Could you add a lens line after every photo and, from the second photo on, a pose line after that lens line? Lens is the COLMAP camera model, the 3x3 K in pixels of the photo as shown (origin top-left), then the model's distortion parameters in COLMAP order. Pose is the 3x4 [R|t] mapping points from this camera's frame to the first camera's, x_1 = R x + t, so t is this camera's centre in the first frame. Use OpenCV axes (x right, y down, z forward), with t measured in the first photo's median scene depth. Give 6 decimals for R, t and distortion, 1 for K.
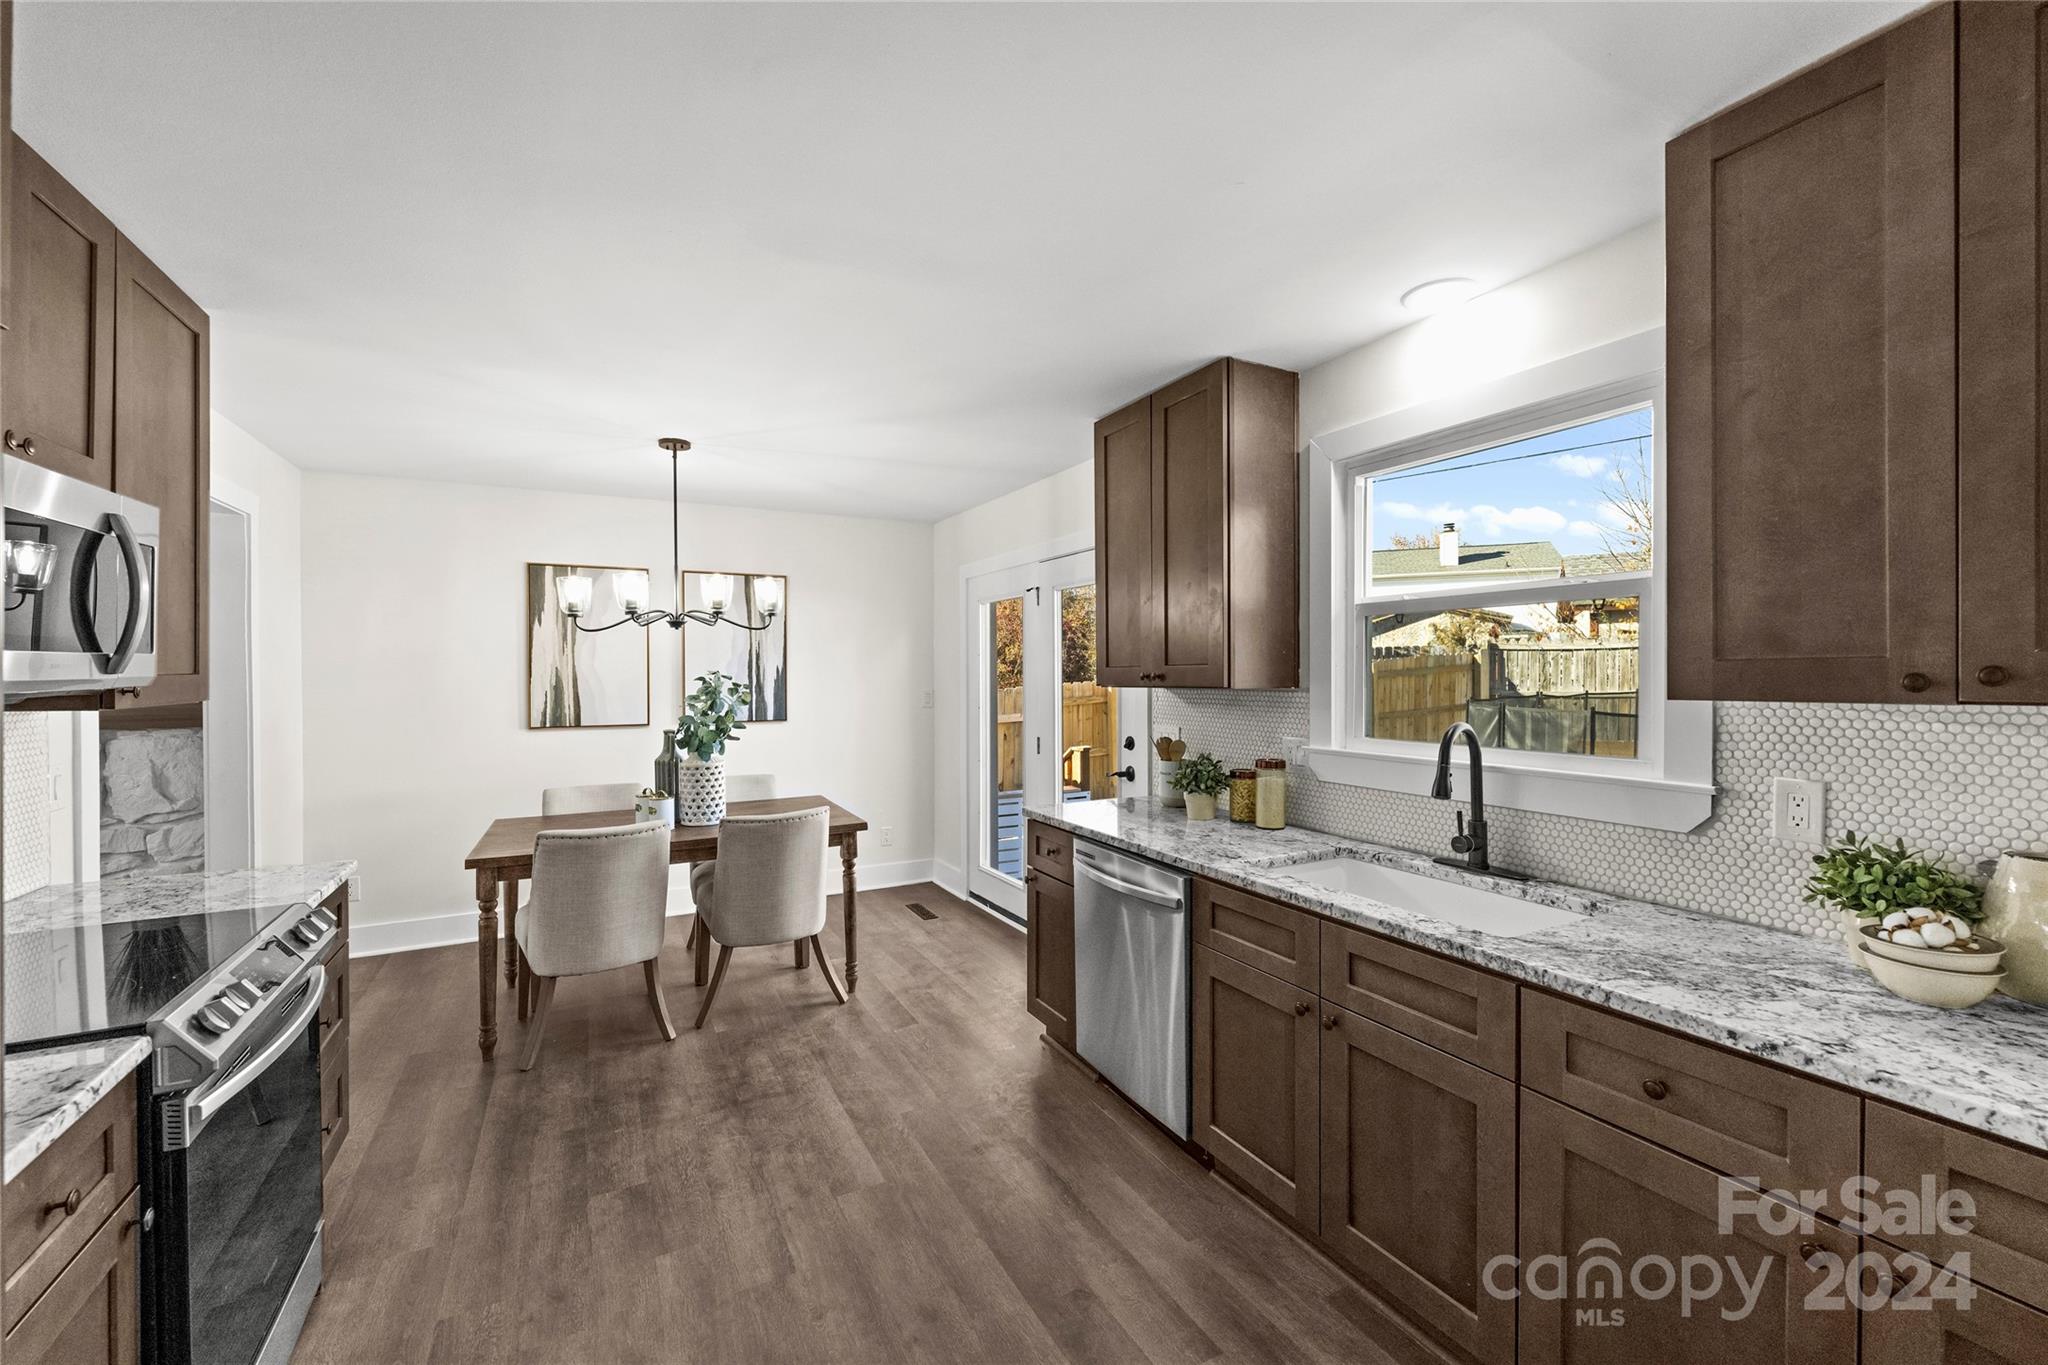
lens RADIAL K [[826.6, 0, 1030.6], [0, 826.6, 684.4], [0, 0, 1]] dist [0.000842, 0.000164]
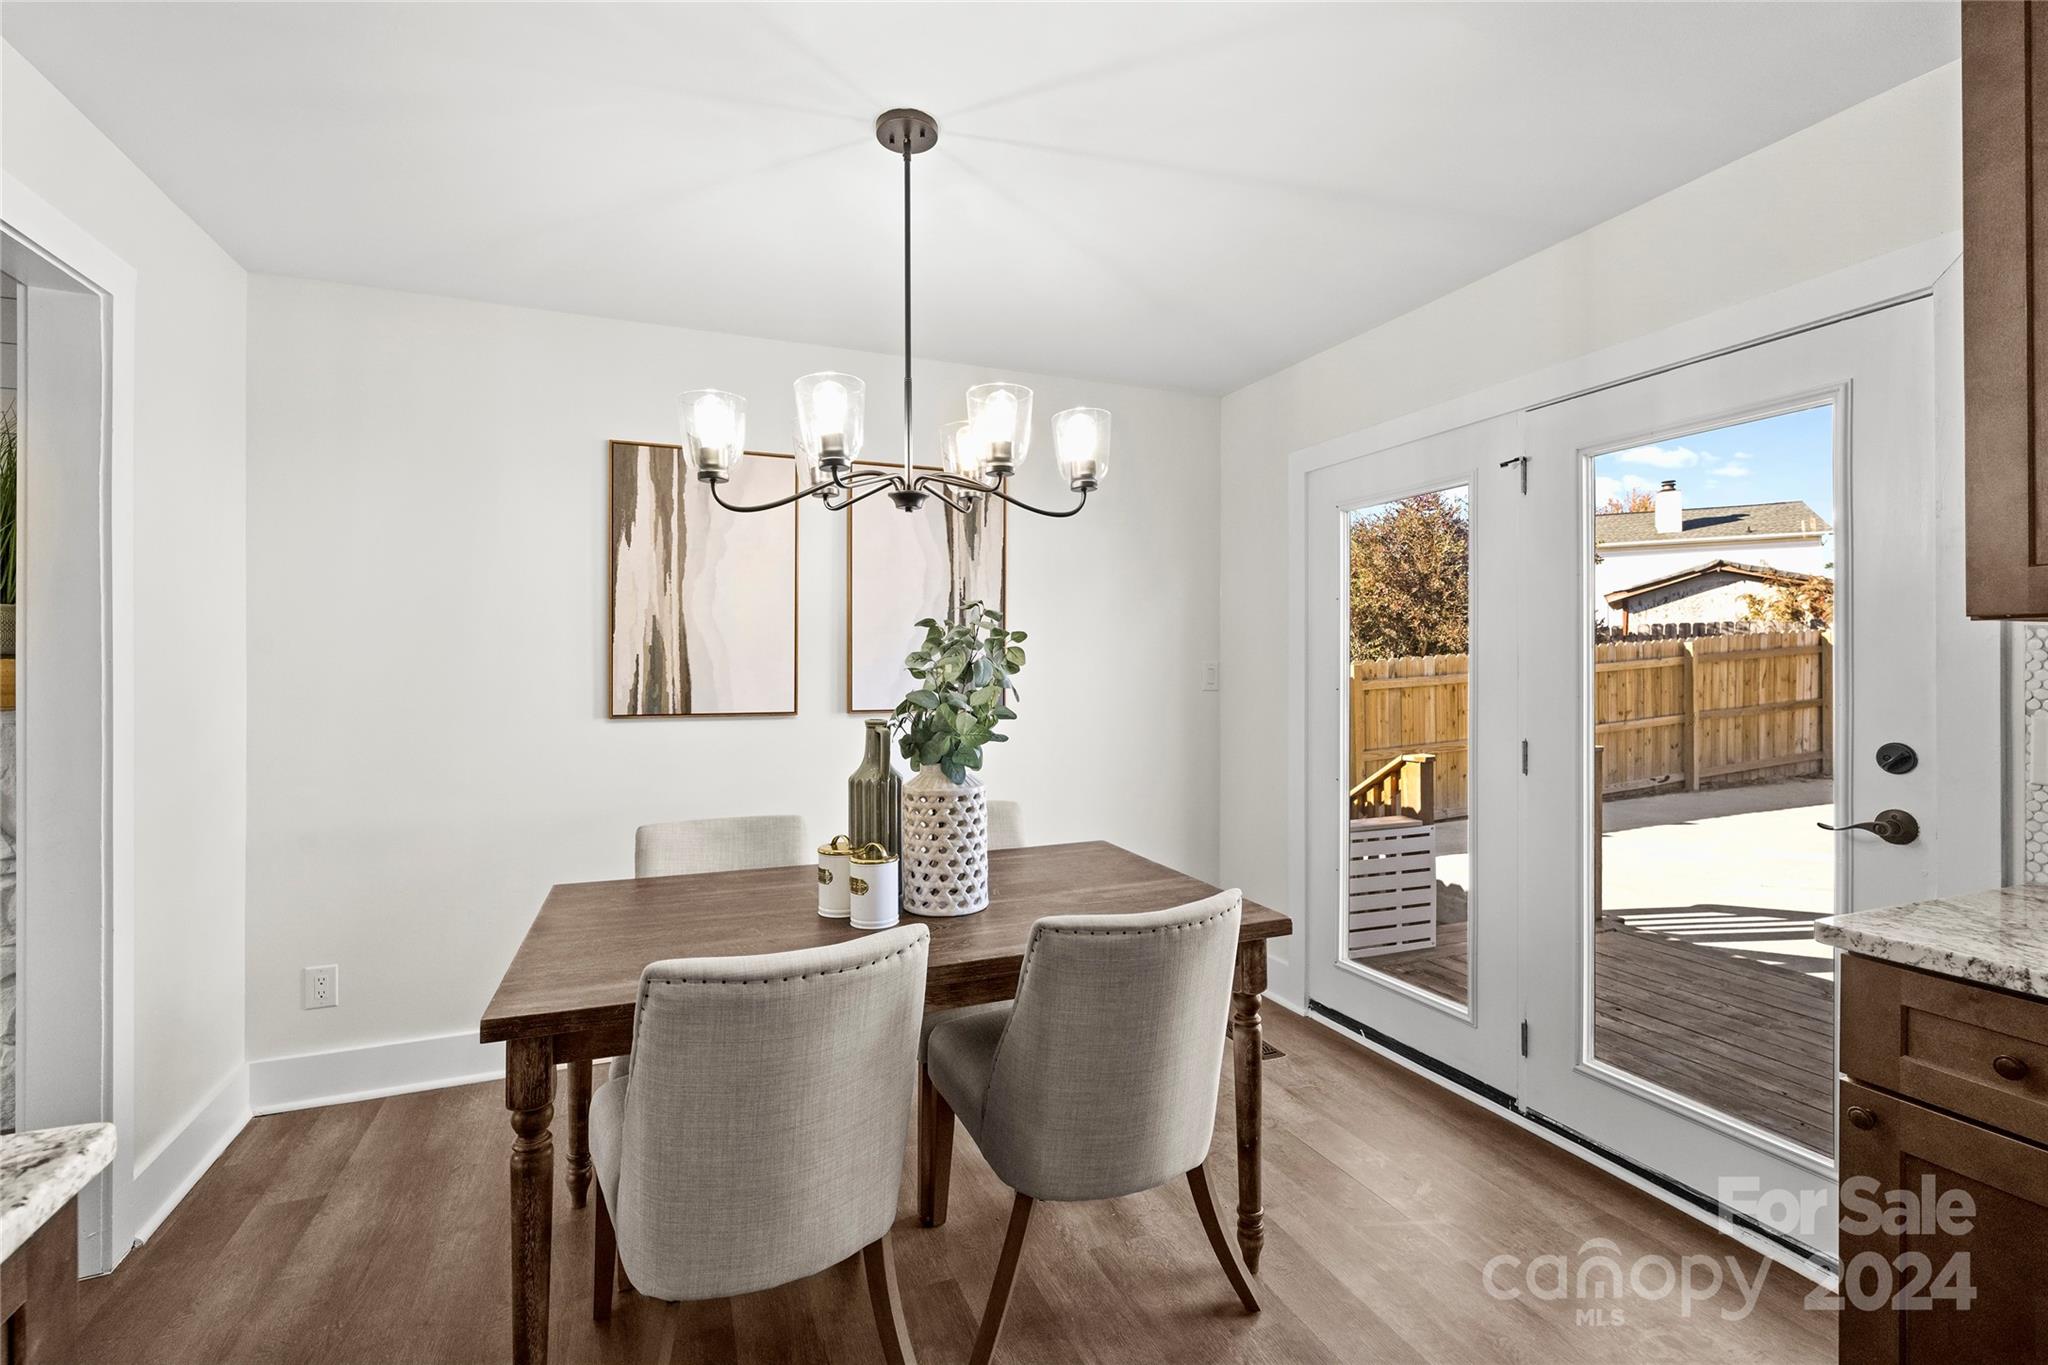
lens RADIAL K [[891.1, 0, 1019.5], [0, 891.1, 670.3], [0, 0, 1]] dist [-0.003699, -0.000470]
pose [[0.994974, 0.003014, -0.100092, -0.255481], [-0.004157, 0.999929, -0.011209, 0.026209], [0.100051, 0.011568, 0.994915, 0.401383]]
